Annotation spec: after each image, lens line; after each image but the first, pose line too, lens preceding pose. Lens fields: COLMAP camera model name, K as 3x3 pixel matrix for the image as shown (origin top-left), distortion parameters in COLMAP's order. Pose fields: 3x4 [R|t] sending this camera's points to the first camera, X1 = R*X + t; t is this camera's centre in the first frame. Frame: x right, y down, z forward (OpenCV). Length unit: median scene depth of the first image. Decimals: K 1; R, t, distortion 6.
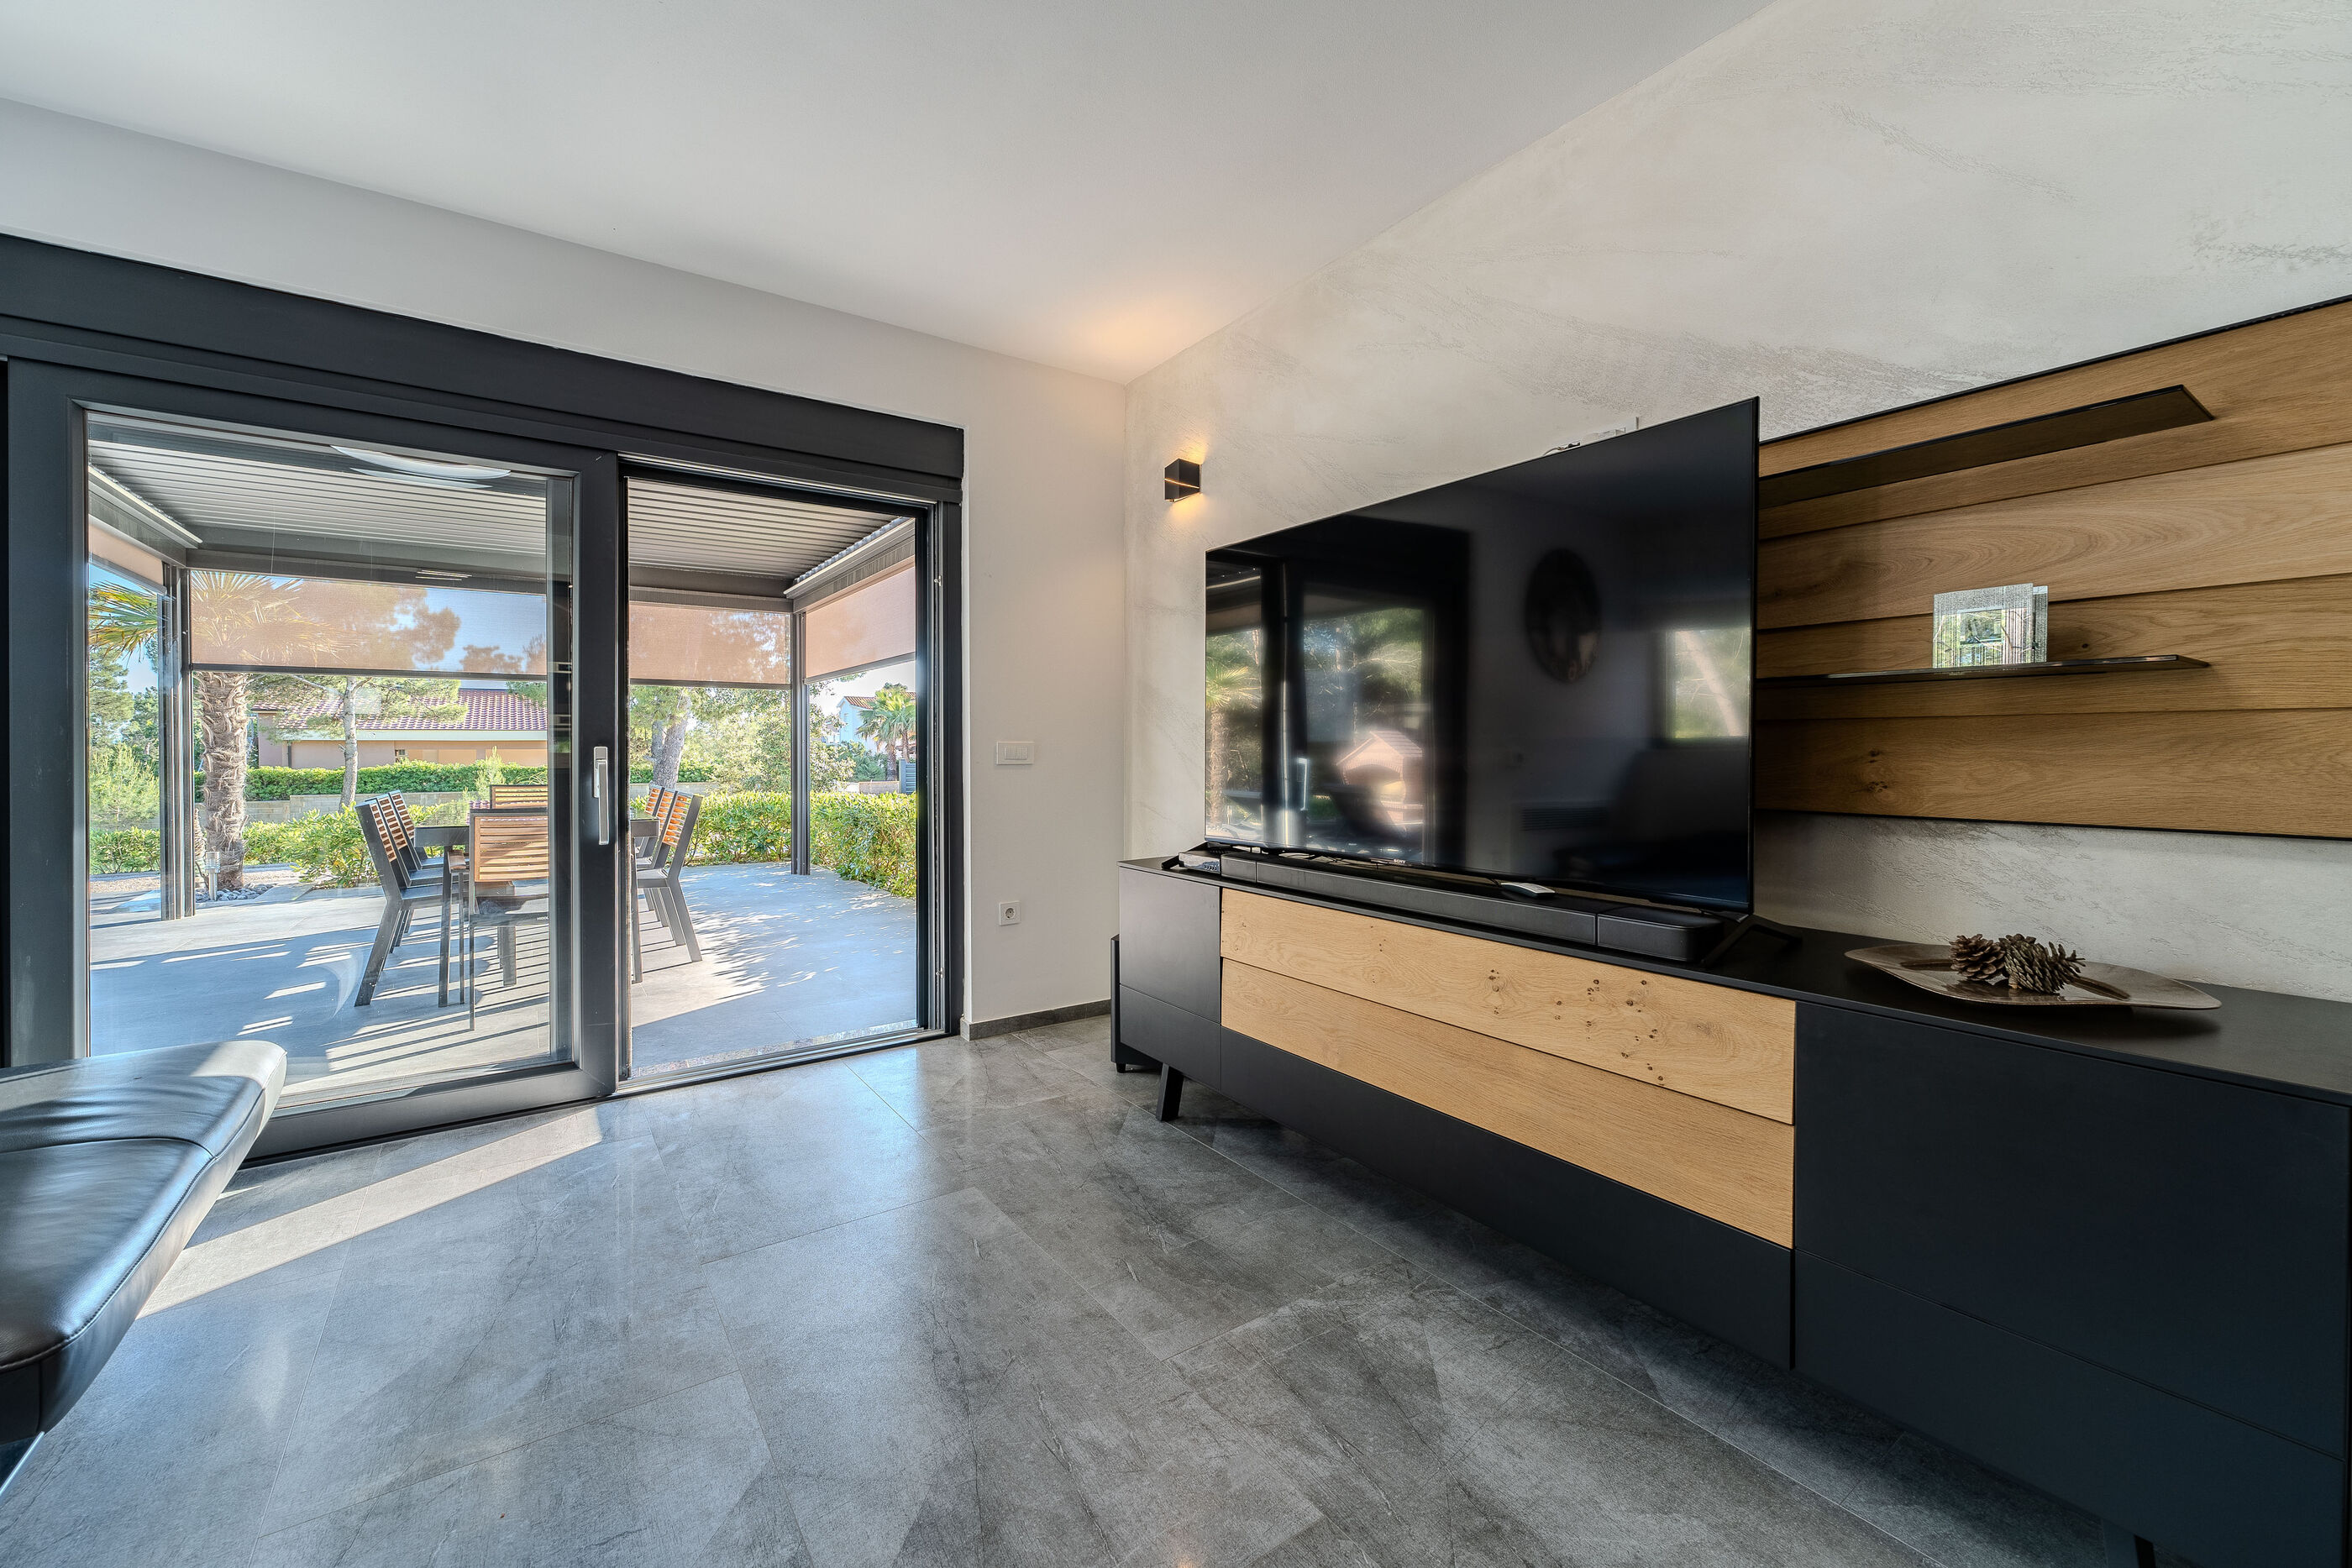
lens RADIAL K [[943.6, 0, 1172.0], [0, 943.6, 768.2], [0, 0, 1]] dist [0.000485, 0.001765]
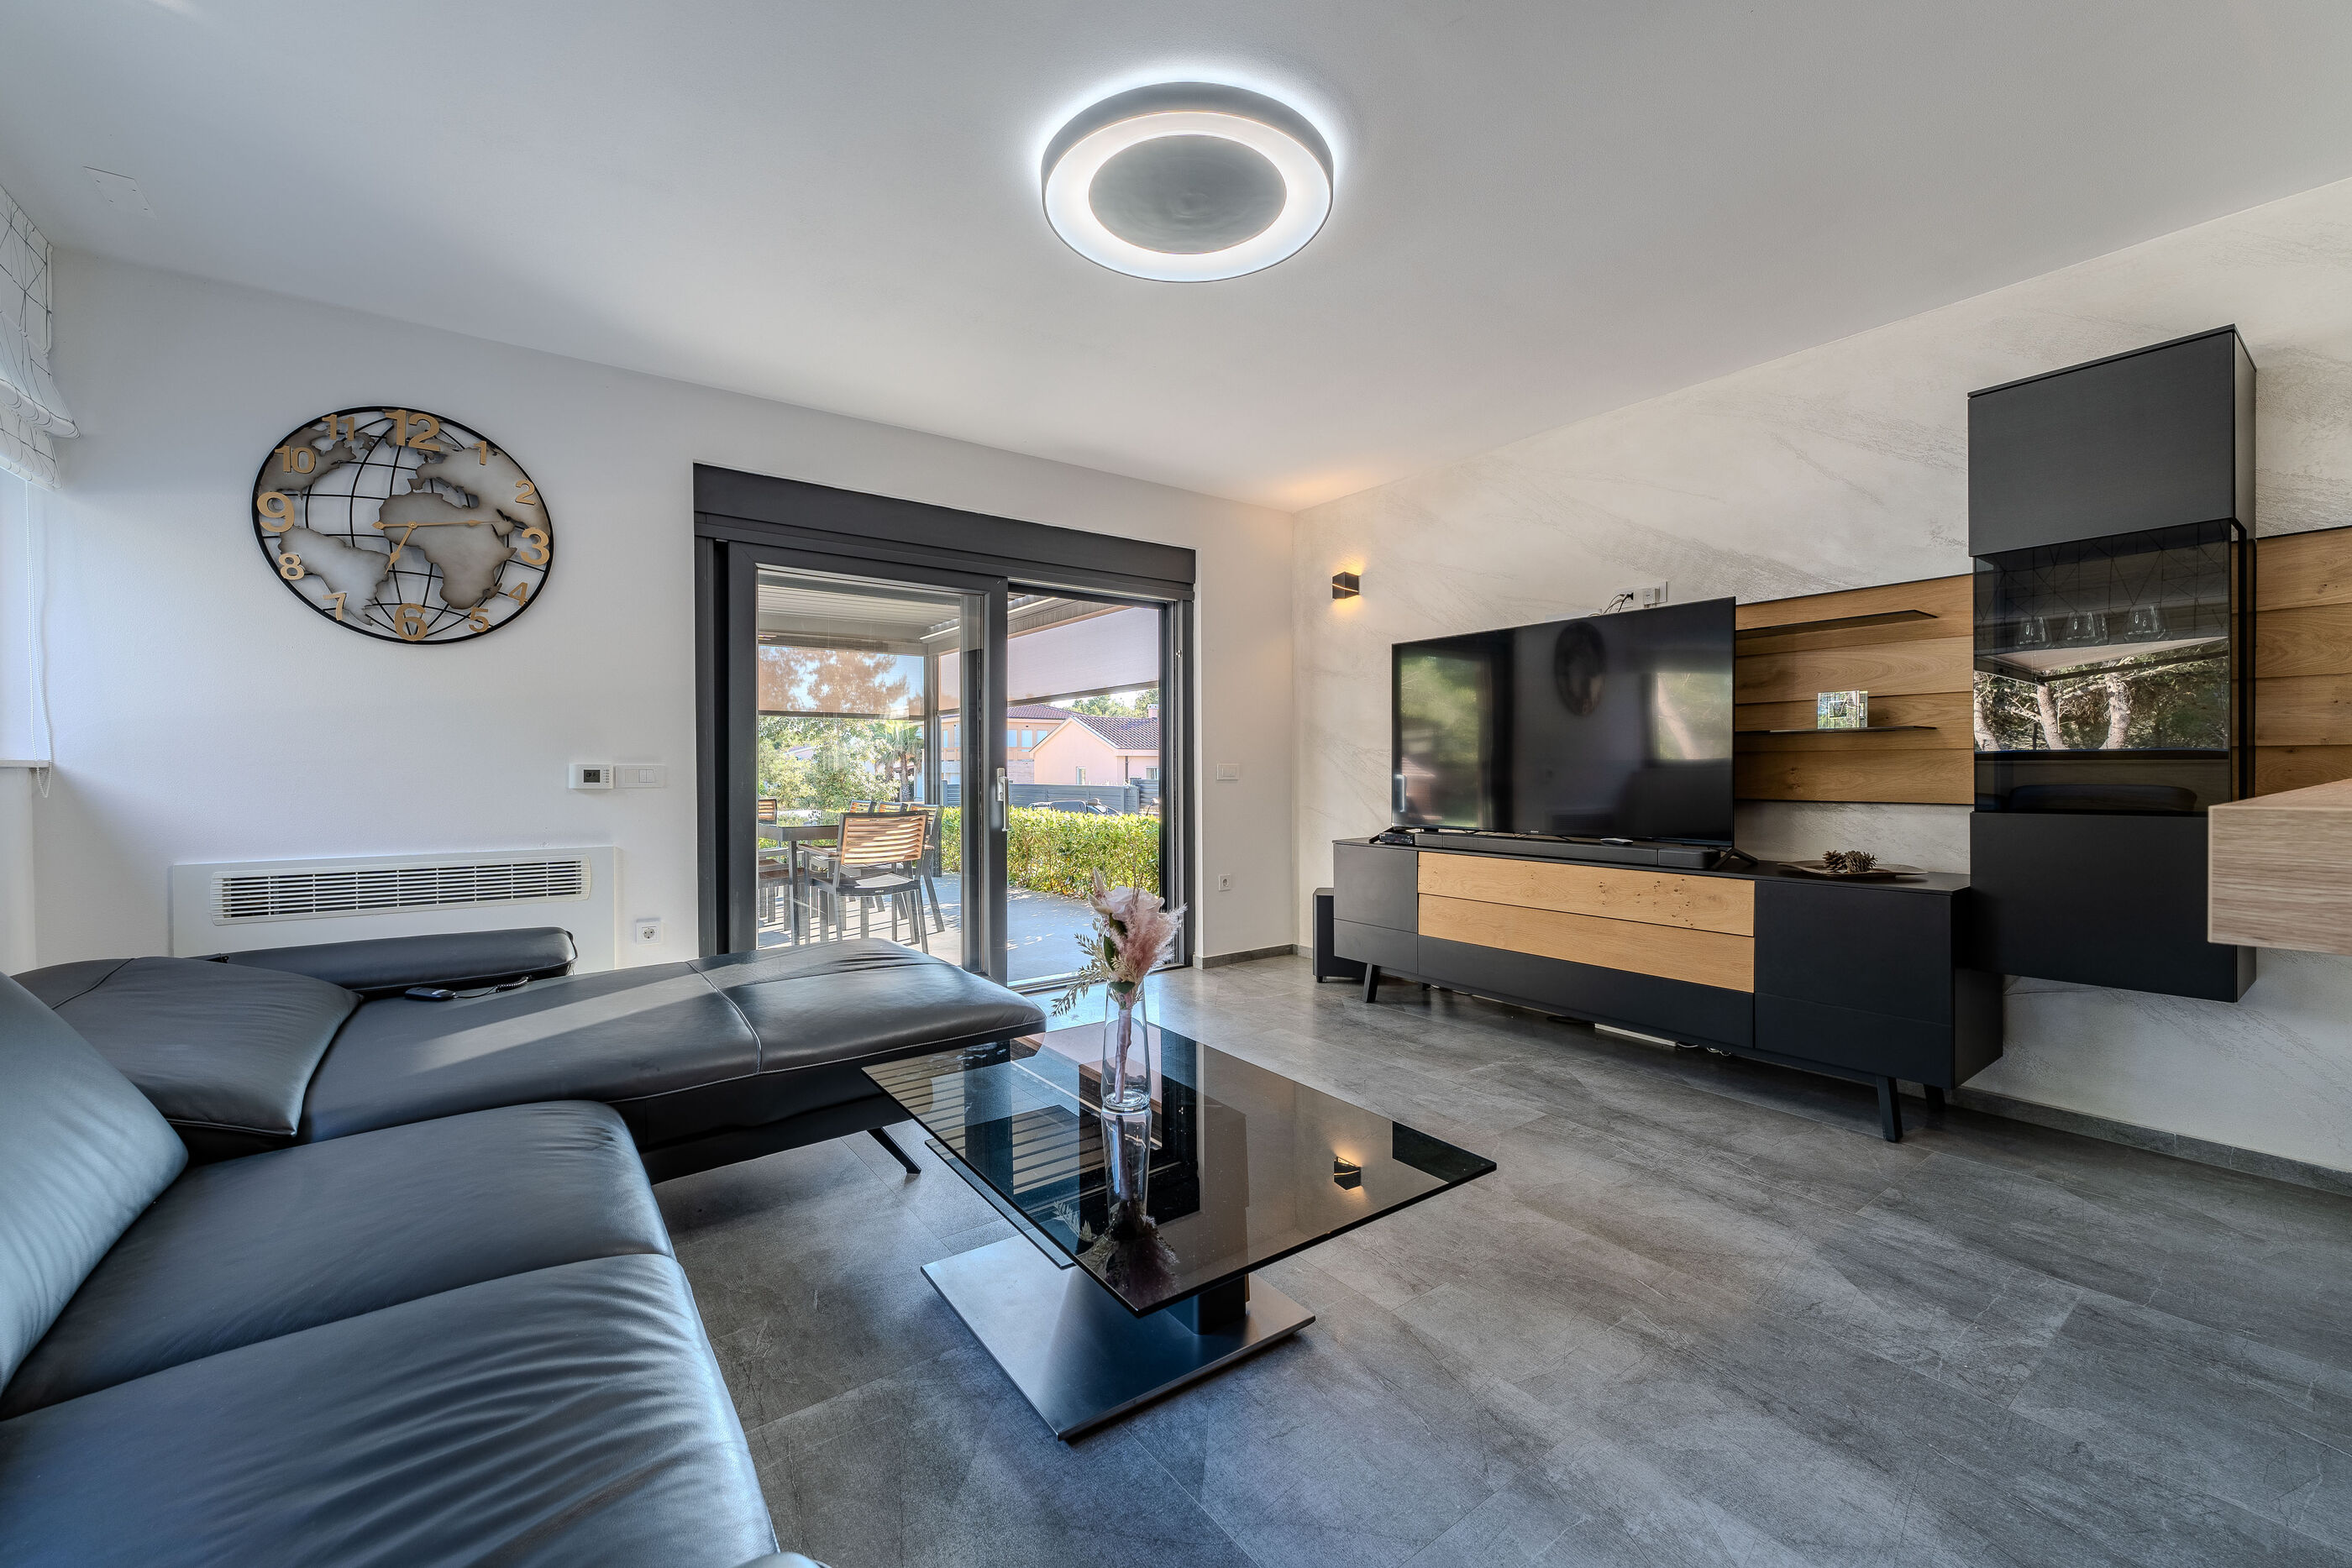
lens RADIAL K [[943.6, 0, 1180.0], [0, 943.6, 783.8], [0, 0, 1]] dist [0.000485, 0.001765]
pose [[0.999435, -0.003337, 0.033454, -0.559581], [0.003538, 0.999976, -0.005938, 0.020674], [-0.033433, 0.006053, 0.999423, -0.861787]]
